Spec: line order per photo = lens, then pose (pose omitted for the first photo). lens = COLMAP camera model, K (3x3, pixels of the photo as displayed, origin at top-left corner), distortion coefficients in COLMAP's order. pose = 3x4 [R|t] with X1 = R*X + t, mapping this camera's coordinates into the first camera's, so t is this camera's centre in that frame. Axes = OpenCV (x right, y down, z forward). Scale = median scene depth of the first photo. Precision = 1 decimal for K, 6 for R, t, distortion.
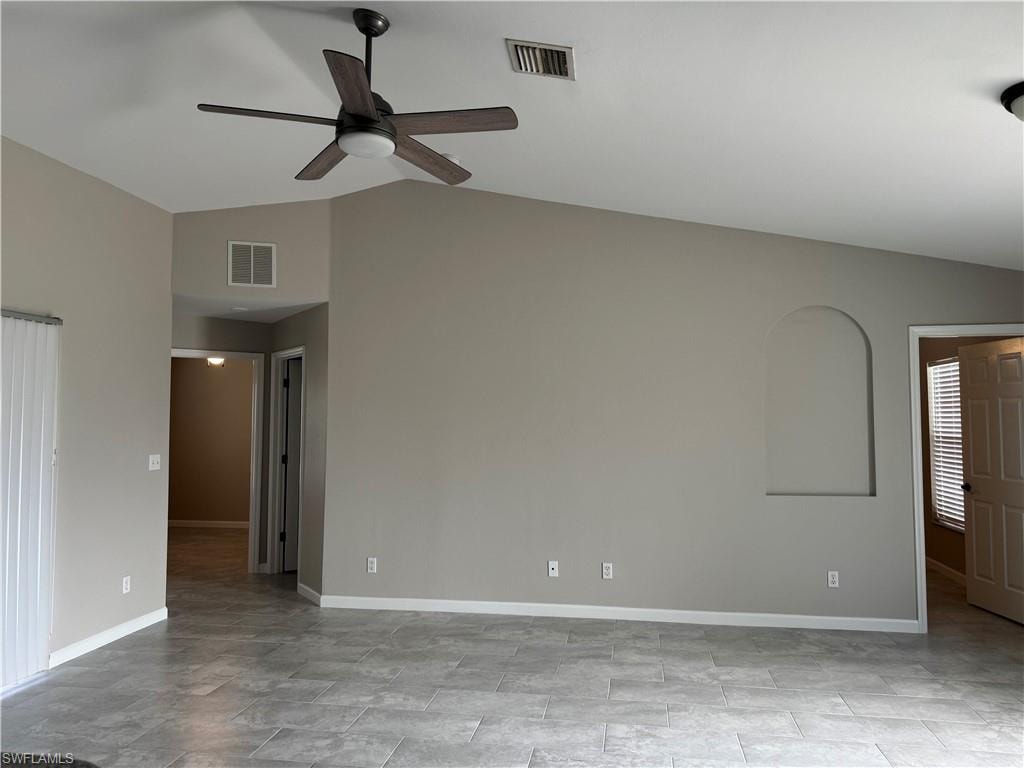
lens RADIAL K [[715.4, 0, 513.6], [0, 715.4, 388.9], [0, 0, 1]] dist [0.008144, -0.017101]
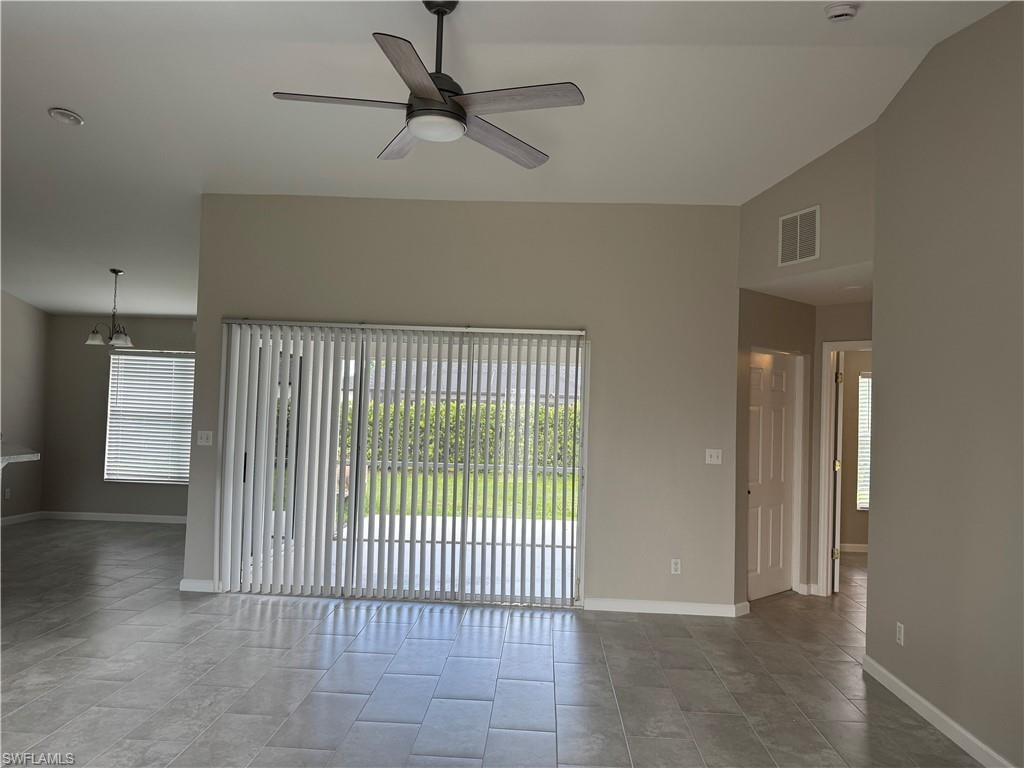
lens RADIAL K [[715.4, 0, 502.4], [0, 715.4, 385.3], [0, 0, 1]] dist [0.008144, -0.017101]
pose [[0.119183, -0.027911, -0.992480, 0.576812], [0.008325, 0.999598, -0.027112, 0.032870], [0.992837, -0.005031, 0.119367, 0.703840]]
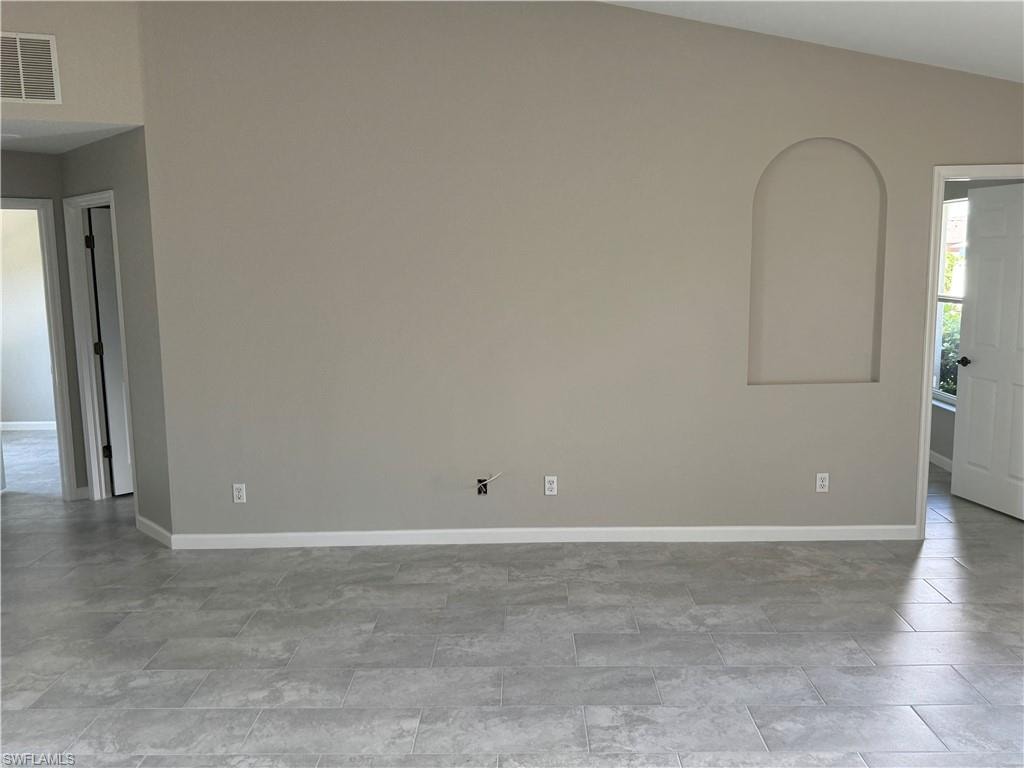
lens RADIAL K [[845.7, 0, 512.3], [0, 845.7, 389.9], [0, 0, 1]] dist [0.032966, -0.065679]
pose [[0.988233, -0.039275, 0.147828, -0.055589], [0.009669, 0.980579, 0.195887, -0.039993], [-0.152650, -0.192153, 0.969420, 0.148558]]
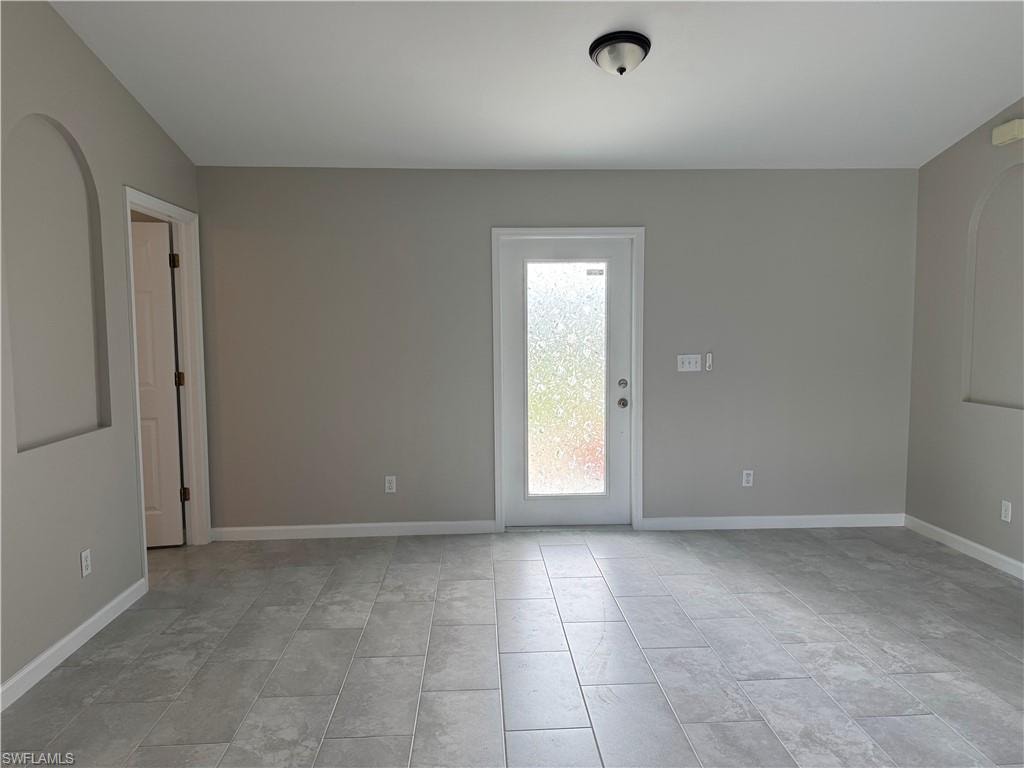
lens RADIAL K [[715.4, 0, 508.2], [0, 715.4, 384.8], [0, 0, 1]] dist [0.008144, -0.017101]
pose [[-0.214486, -0.077232, 0.973669, -0.298561], [-0.032601, 0.996880, 0.071892, 0.053325], [-0.976183, -0.016323, -0.216335, 0.902252]]
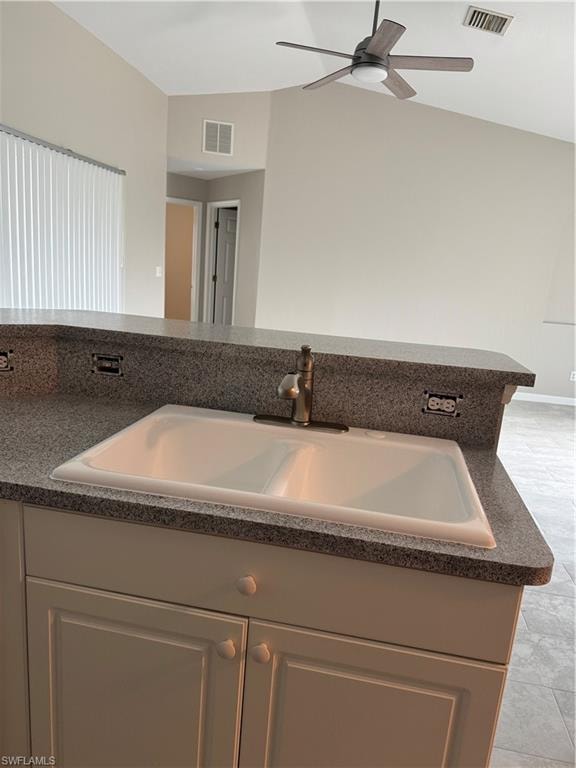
lens RADIAL K [[536.6, 0, 295.3], [0, 536.6, 391.4], [0, 0, 1]] dist [0.008144, -0.017101]
pose [[0.997143, 0.074824, 0.010308, -0.237496], [-0.074822, 0.959890, 0.270209, 0.017377], [0.010323, -0.270208, 0.962747, -0.239853]]
